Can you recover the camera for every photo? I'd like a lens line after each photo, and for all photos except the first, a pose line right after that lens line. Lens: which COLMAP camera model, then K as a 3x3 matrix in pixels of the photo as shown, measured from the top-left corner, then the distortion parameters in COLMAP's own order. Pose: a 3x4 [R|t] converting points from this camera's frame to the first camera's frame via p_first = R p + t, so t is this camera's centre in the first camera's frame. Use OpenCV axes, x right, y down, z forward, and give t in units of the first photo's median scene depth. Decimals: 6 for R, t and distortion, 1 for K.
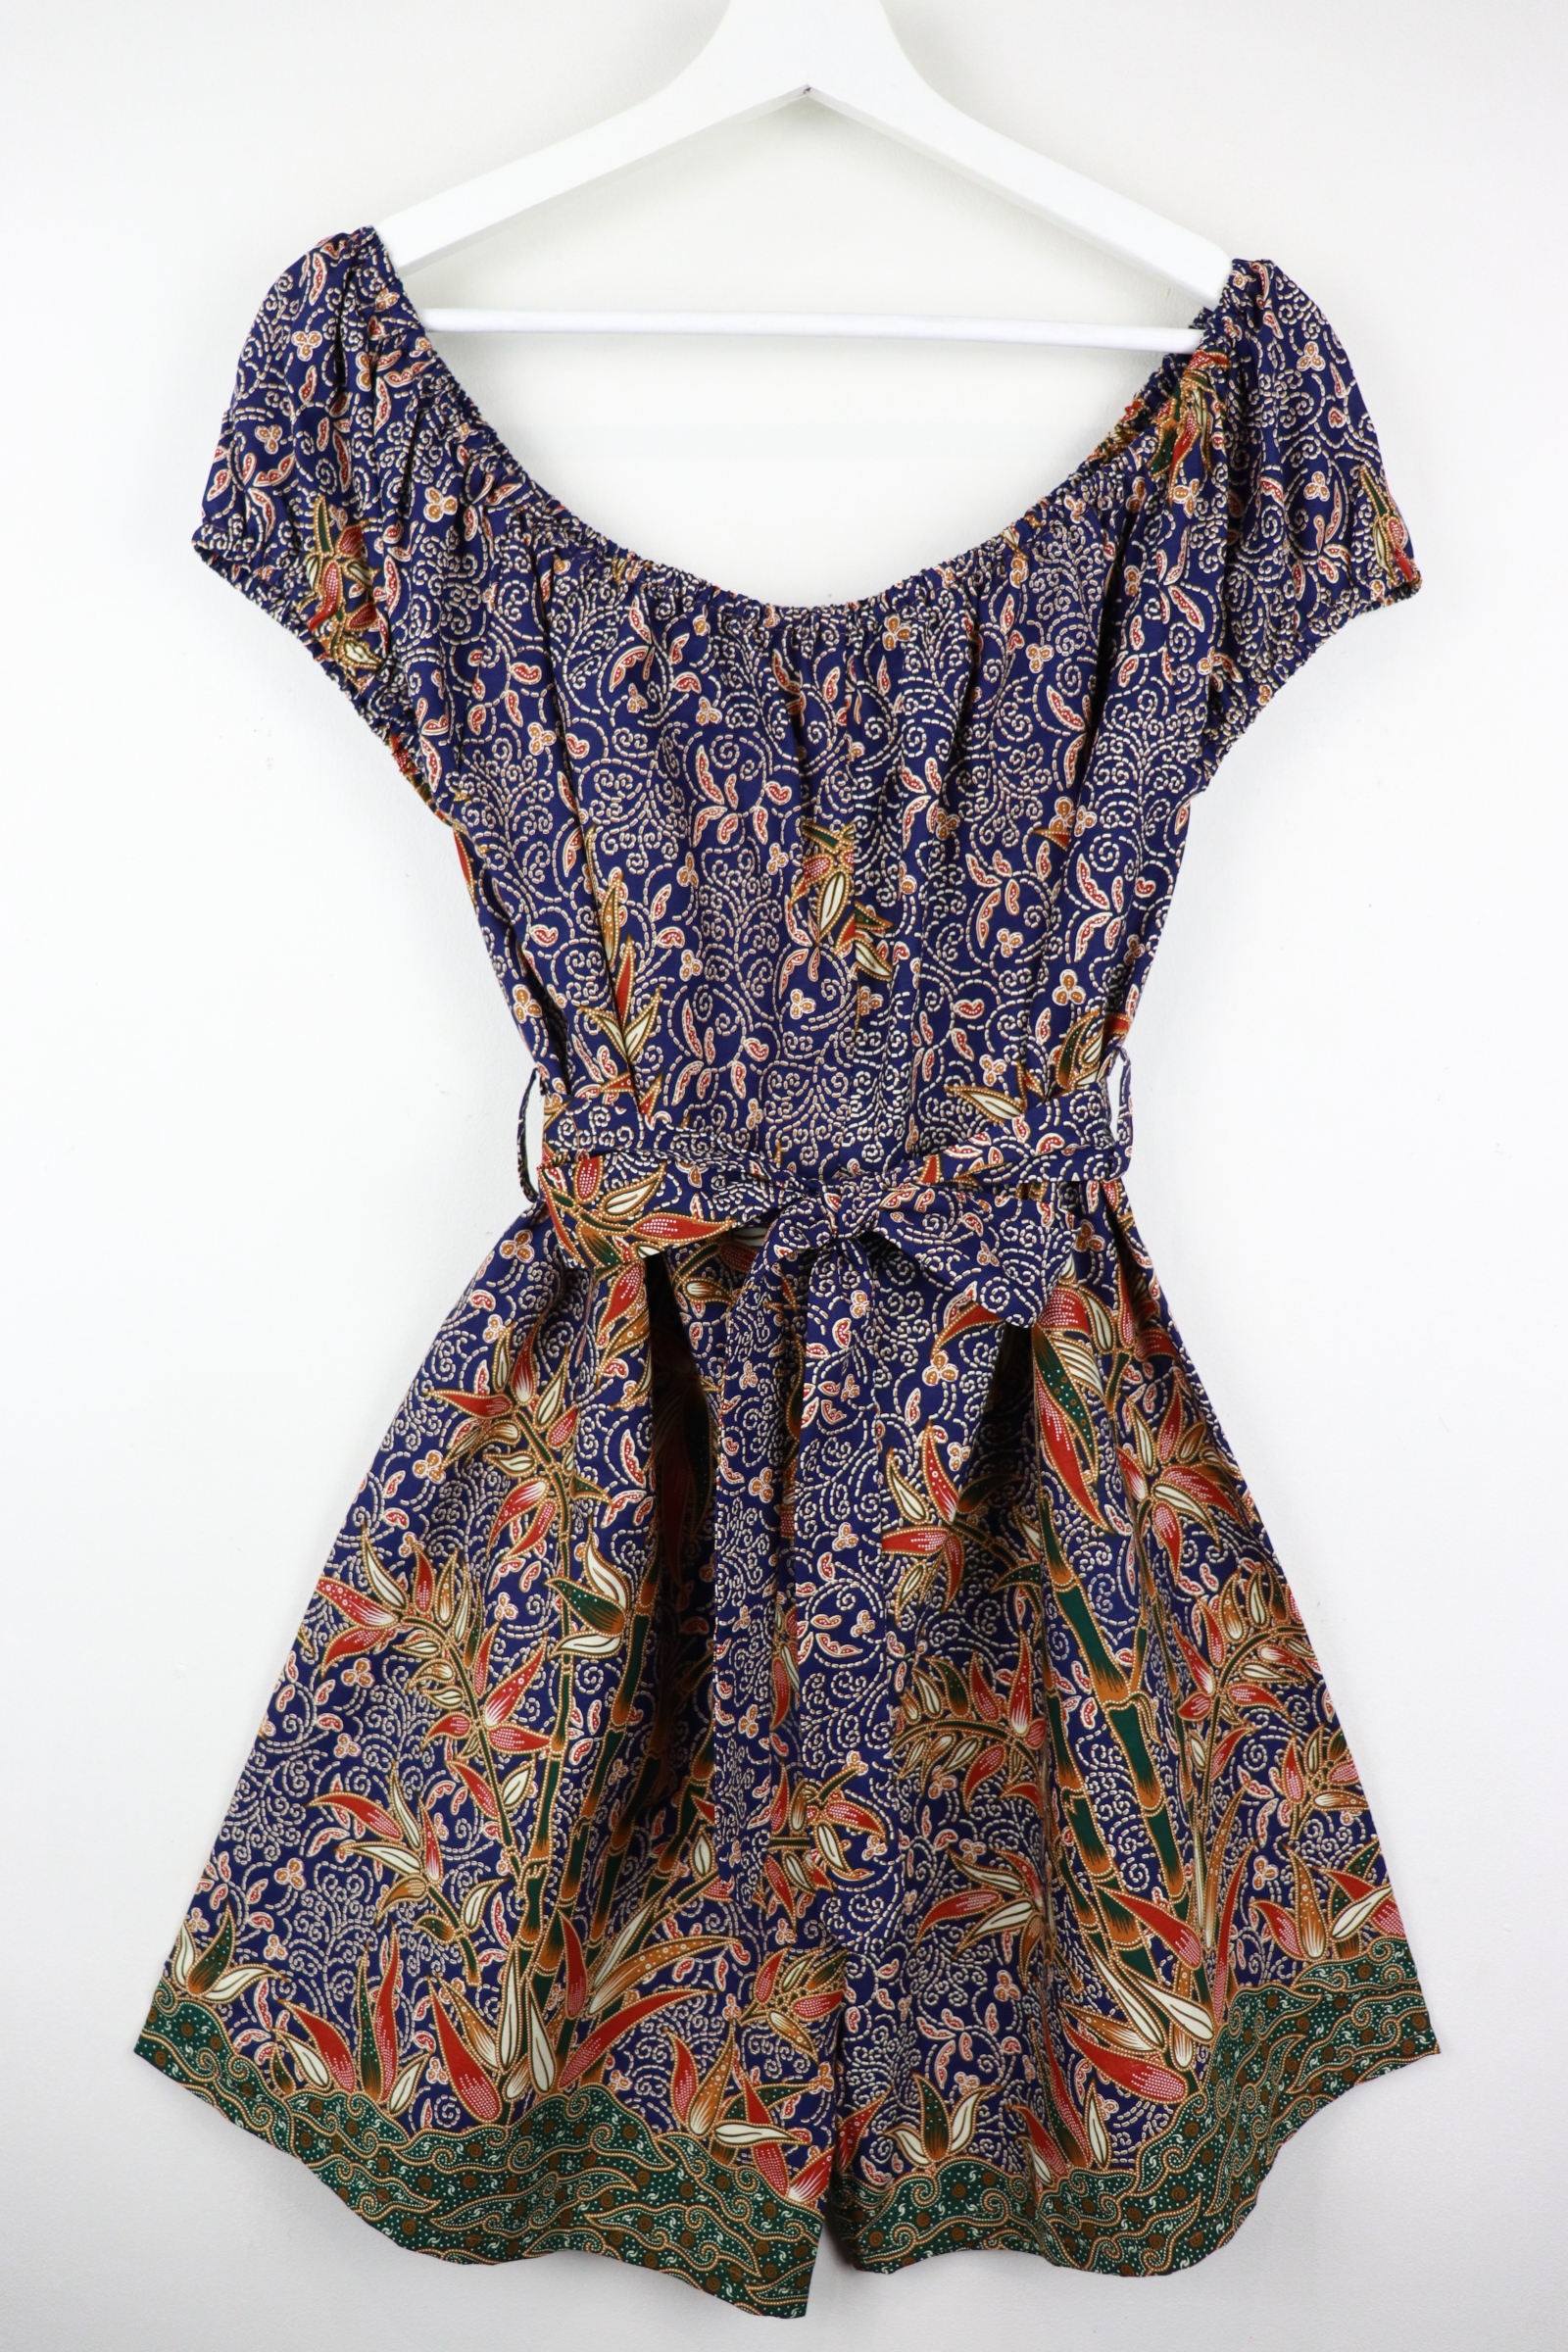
lens RADIAL K [[1940.4, 0, 801.1], [0, 1940.4, 1172.6], [0, 0, 1]] dist [-0.099534, 0.015472]
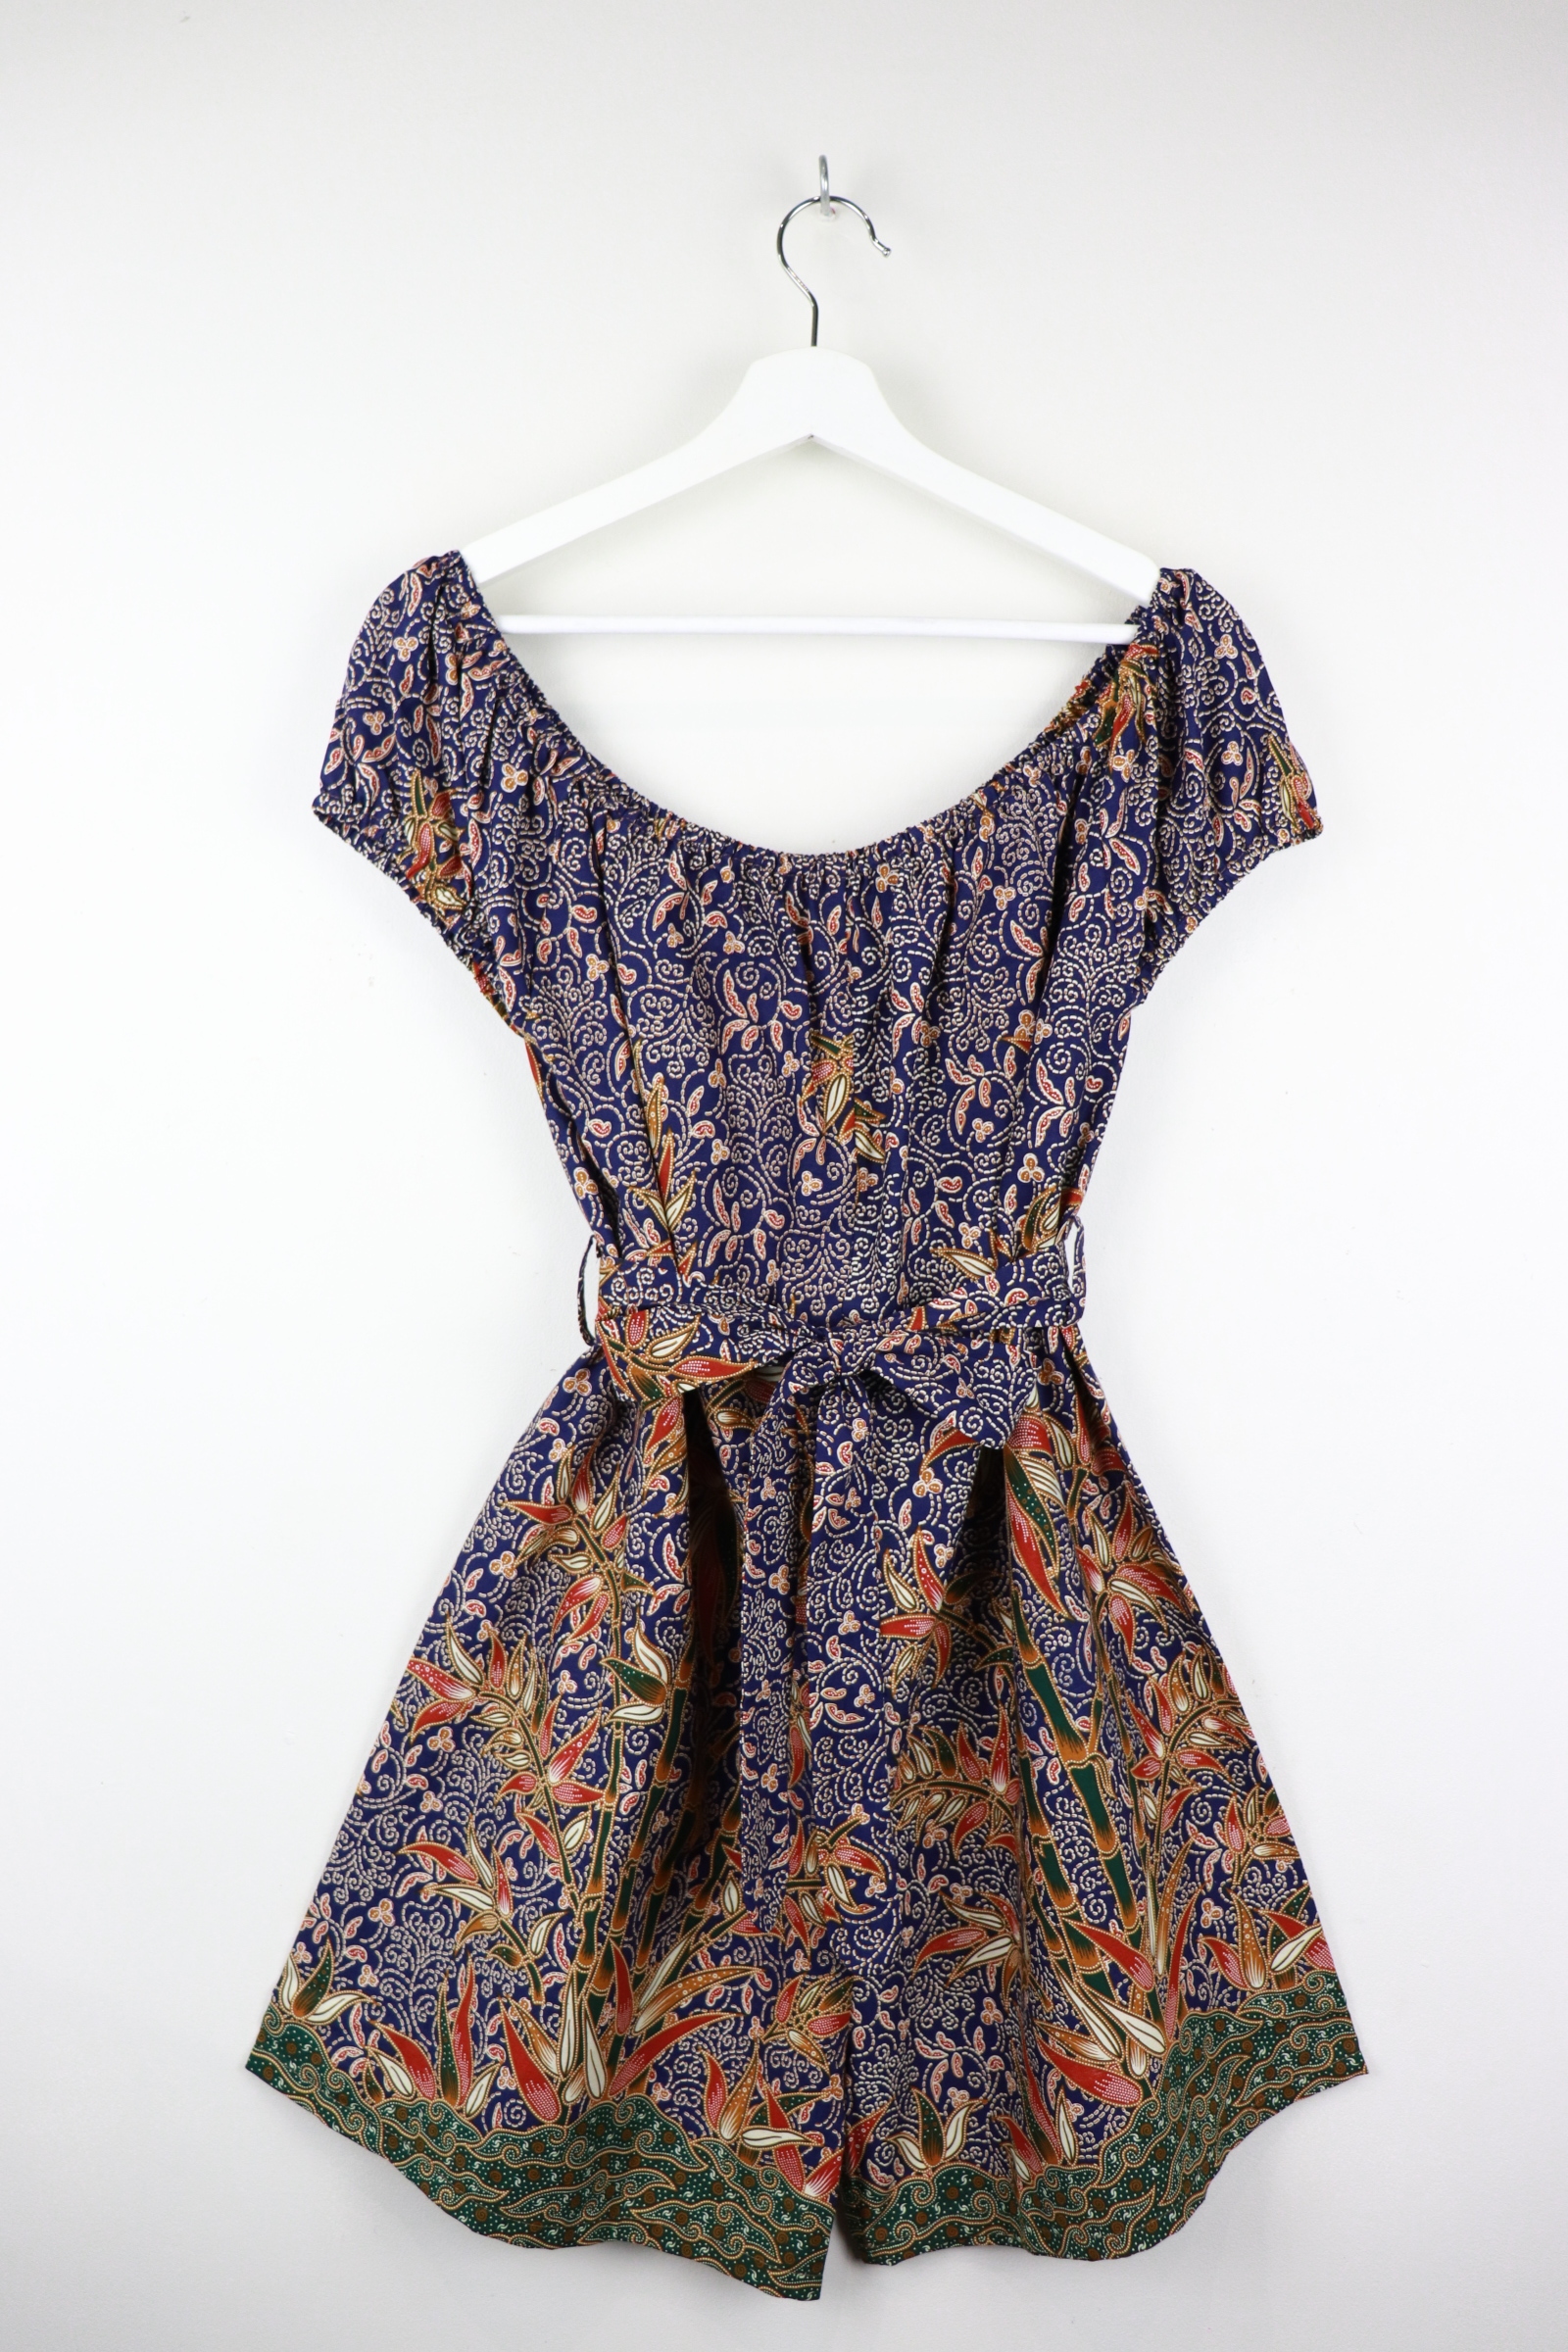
lens RADIAL K [[1940.4, 0, 778.9], [0, 1940.4, 1183.6], [0, 0, 1]] dist [-0.099534, 0.015472]
pose [[0.999716, -0.005190, -0.023276, 0.008330], [0.004098, 0.998900, -0.046707, -0.028773], [0.023493, 0.046599, 0.998637, -0.212120]]
